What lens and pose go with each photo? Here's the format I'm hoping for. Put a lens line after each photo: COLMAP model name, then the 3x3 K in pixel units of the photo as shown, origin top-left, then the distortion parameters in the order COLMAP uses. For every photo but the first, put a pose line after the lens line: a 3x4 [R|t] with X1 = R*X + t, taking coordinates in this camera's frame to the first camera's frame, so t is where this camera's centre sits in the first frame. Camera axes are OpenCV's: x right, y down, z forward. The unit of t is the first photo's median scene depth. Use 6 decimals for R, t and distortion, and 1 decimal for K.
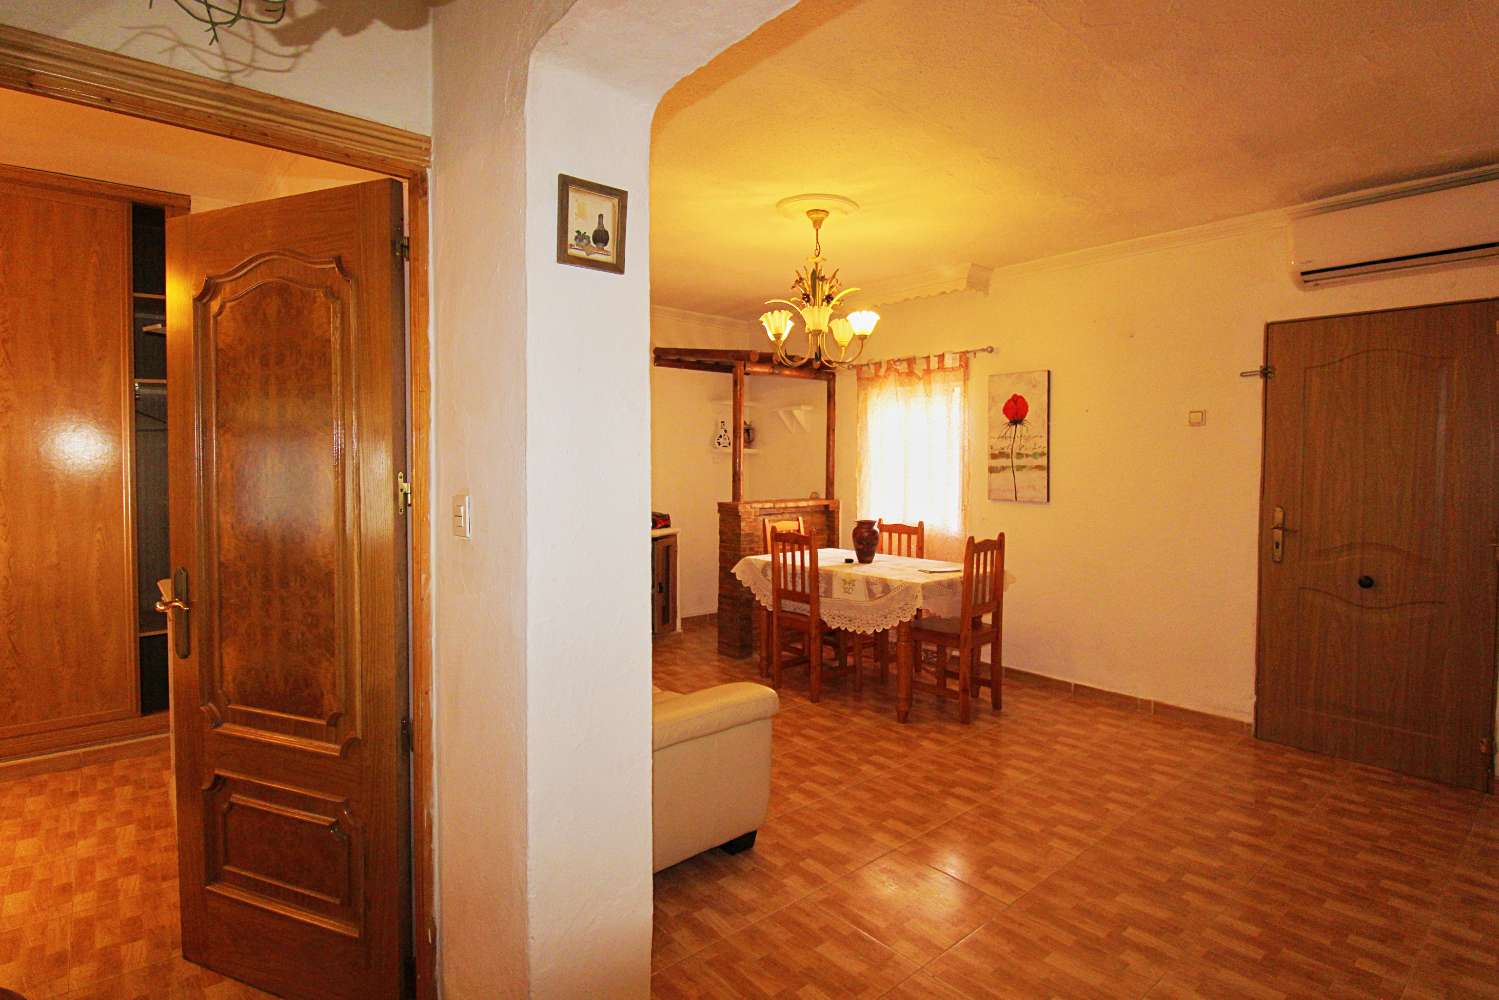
lens RADIAL K [[728.9, 0, 734.7], [0, 728.9, 481.5], [0, 0, 1]] dist [-0.000721, -0.017875]
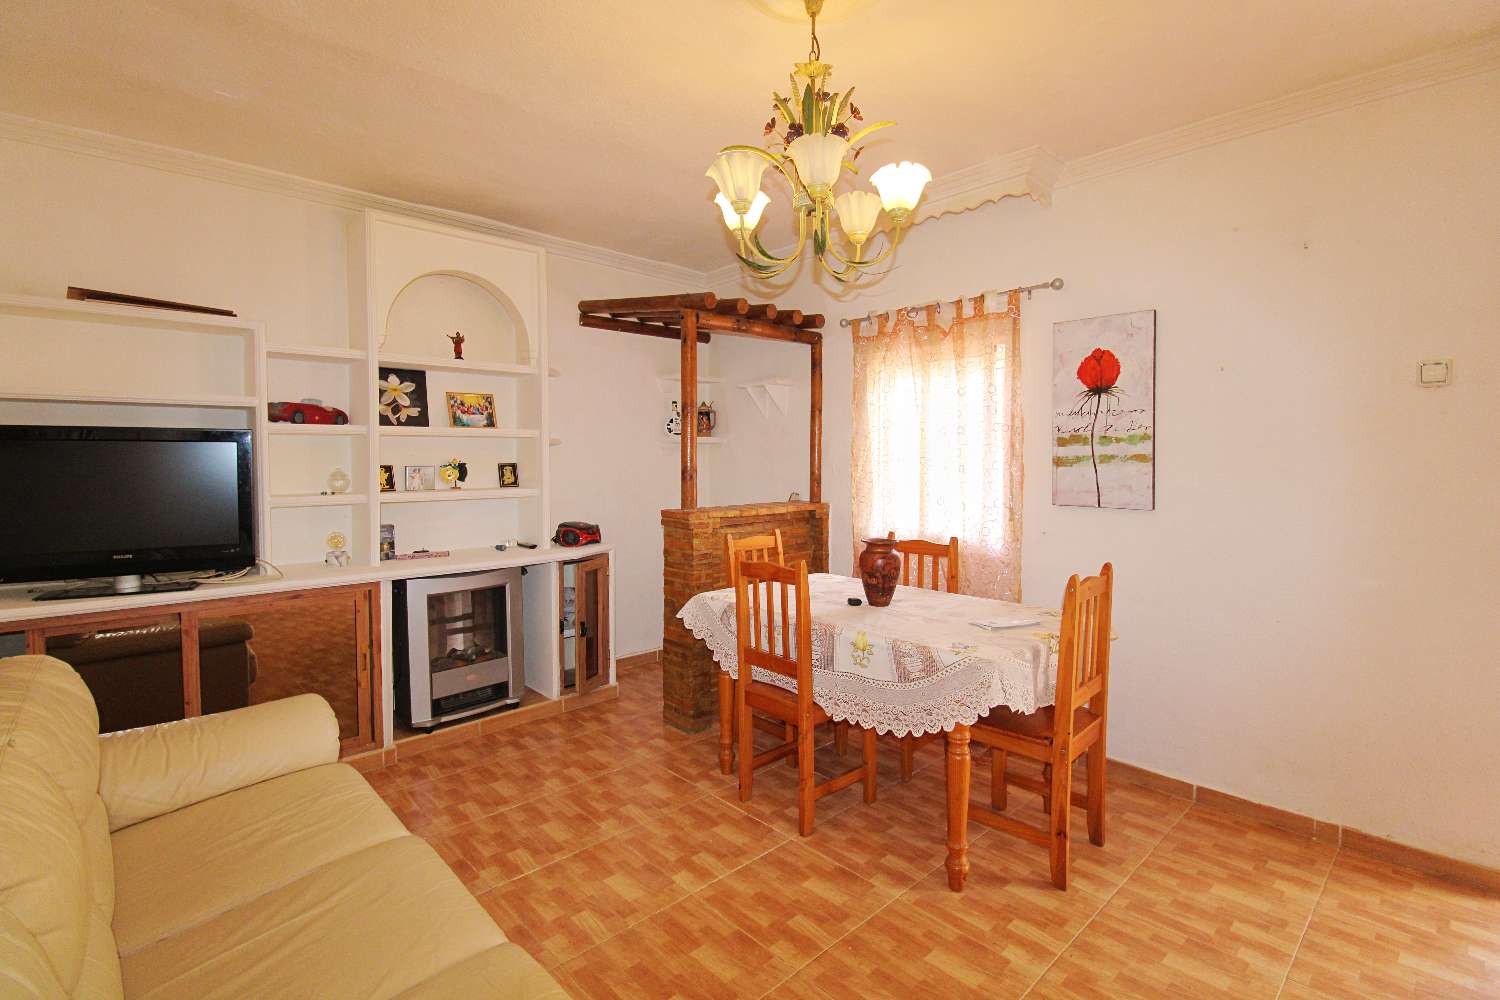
lens RADIAL K [[689.3, 0, 743.9], [0, 689.3, 483.0], [0, 0, 1]] dist [0.000919, -0.012515]
pose [[0.998565, -0.006700, 0.053141, 0.024027], [0.006221, 0.999939, 0.009178, -0.003944], [-0.053199, -0.008834, 0.998545, 0.363763]]
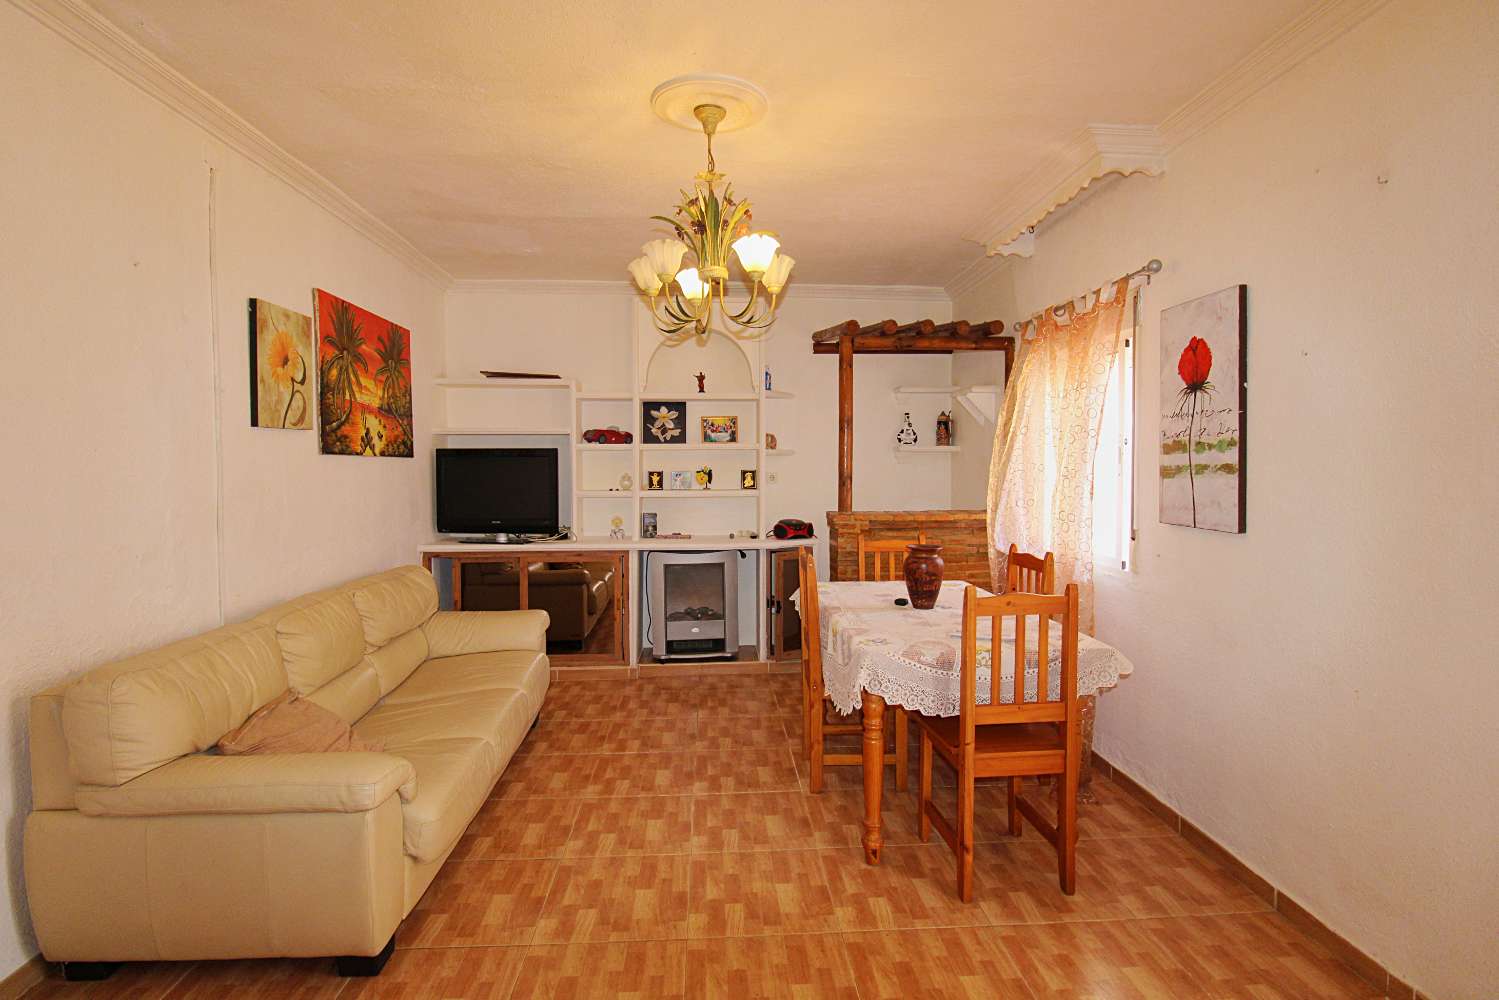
lens RADIAL K [[701.4, 0, 744.9], [0, 701.4, 481.1], [0, 0, 1]] dist [0.003207, -0.011817]
pose [[0.808092, 0.009545, -0.588979, 0.402032], [-0.011794, 0.999930, 0.000023, -0.005032], [0.588939, 0.006927, 0.808148, 0.343410]]
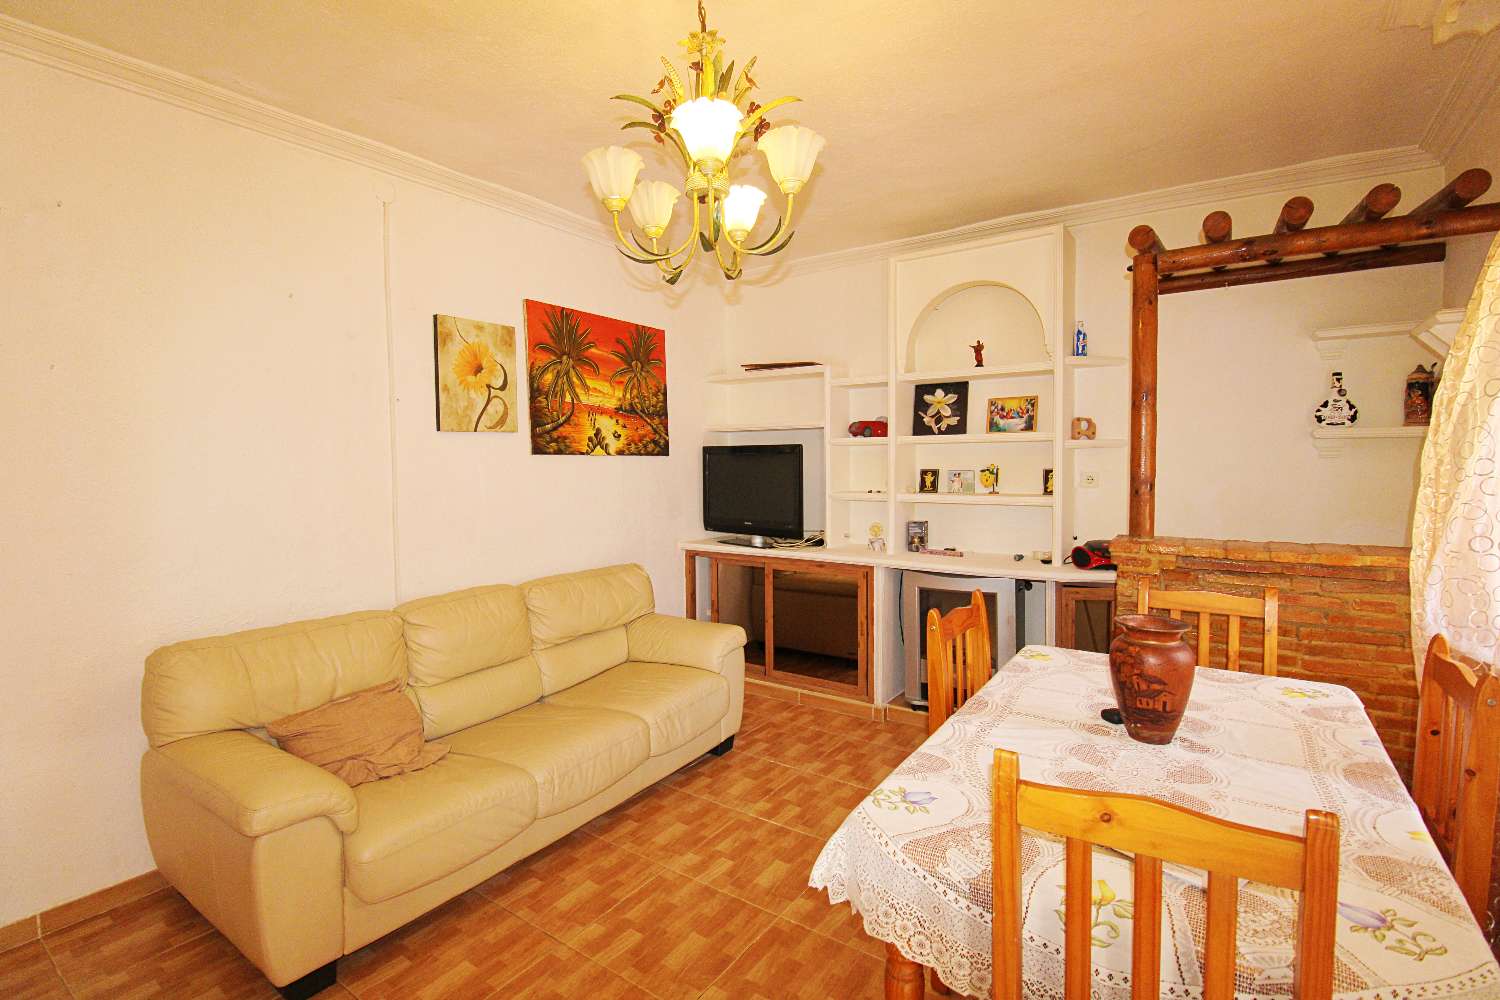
lens RADIAL K [[687.9, 0, 751.5], [0, 687.9, 483.1], [0, 0, 1]] dist [-0.013850, -0.000558]
pose [[0.277950, 0.026404, -0.960233, 0.415363], [-0.017608, 0.999594, 0.022390, -0.016702], [0.960434, 0.010684, 0.278302, 0.669939]]
